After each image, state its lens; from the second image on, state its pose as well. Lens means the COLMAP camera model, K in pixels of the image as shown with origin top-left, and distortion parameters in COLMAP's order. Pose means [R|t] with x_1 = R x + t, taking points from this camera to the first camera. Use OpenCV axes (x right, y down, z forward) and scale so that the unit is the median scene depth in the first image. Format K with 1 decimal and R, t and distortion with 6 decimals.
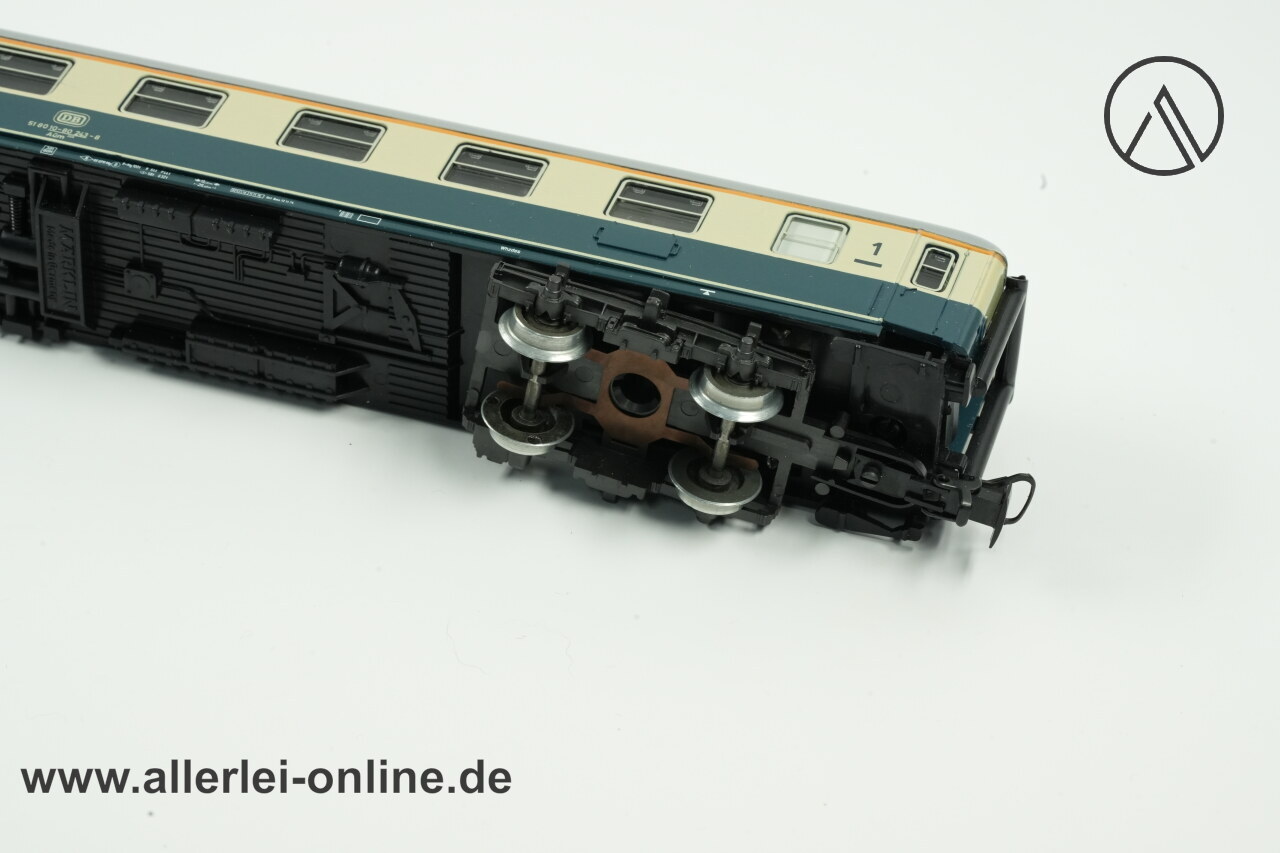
lens RADIAL K [[4227.0, 0, 640.0], [0, 4227.0, 426.5], [0, 0, 1]] dist [-0.274510, -0.061402]
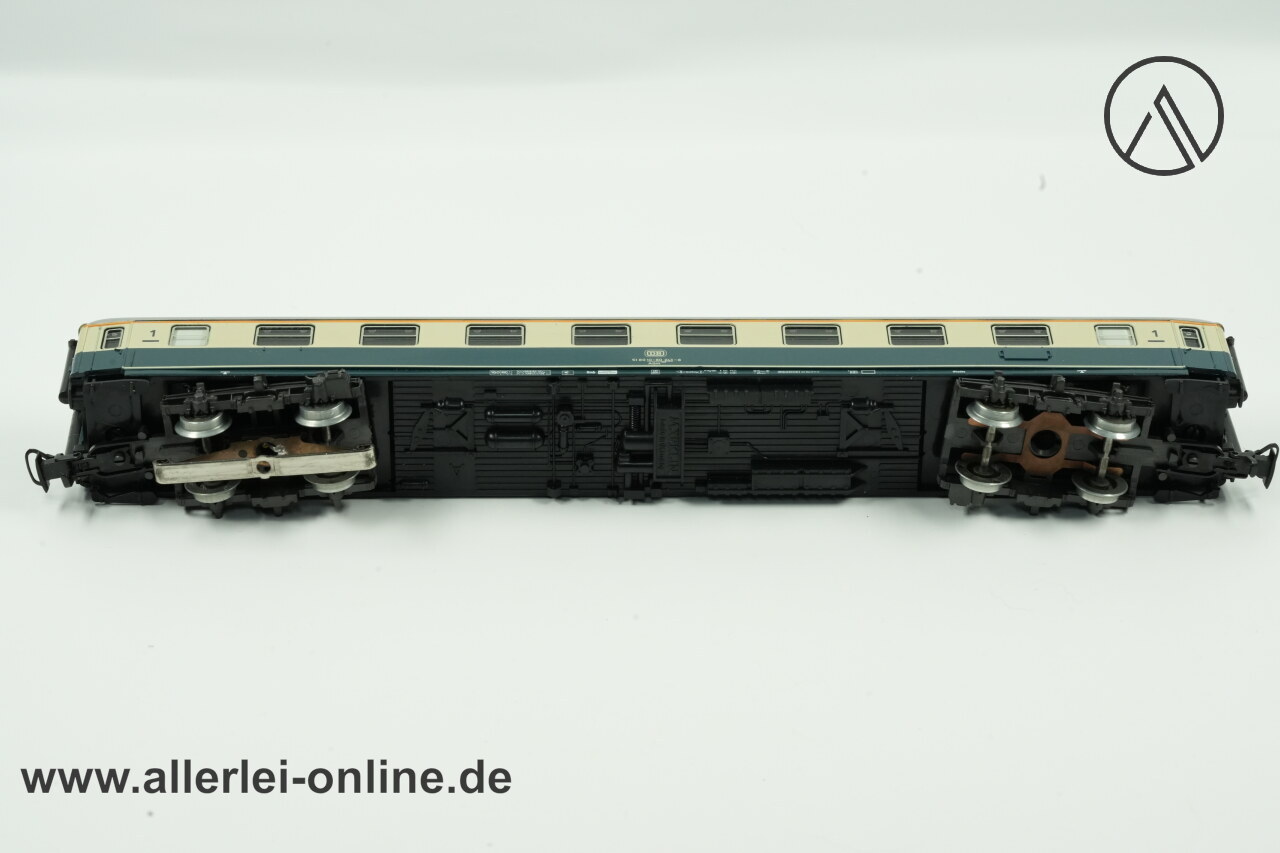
lens RADIAL K [[4227.0, 0, 640.0], [0, 4227.0, 426.5], [0, 0, 1]] dist [-0.274510, -0.061402]
pose [[0.947288, -0.184415, 0.261987, -0.577894], [0.218899, 0.969646, -0.108949, 0.129972], [-0.233943, 0.160555, 0.958902, -0.546348]]
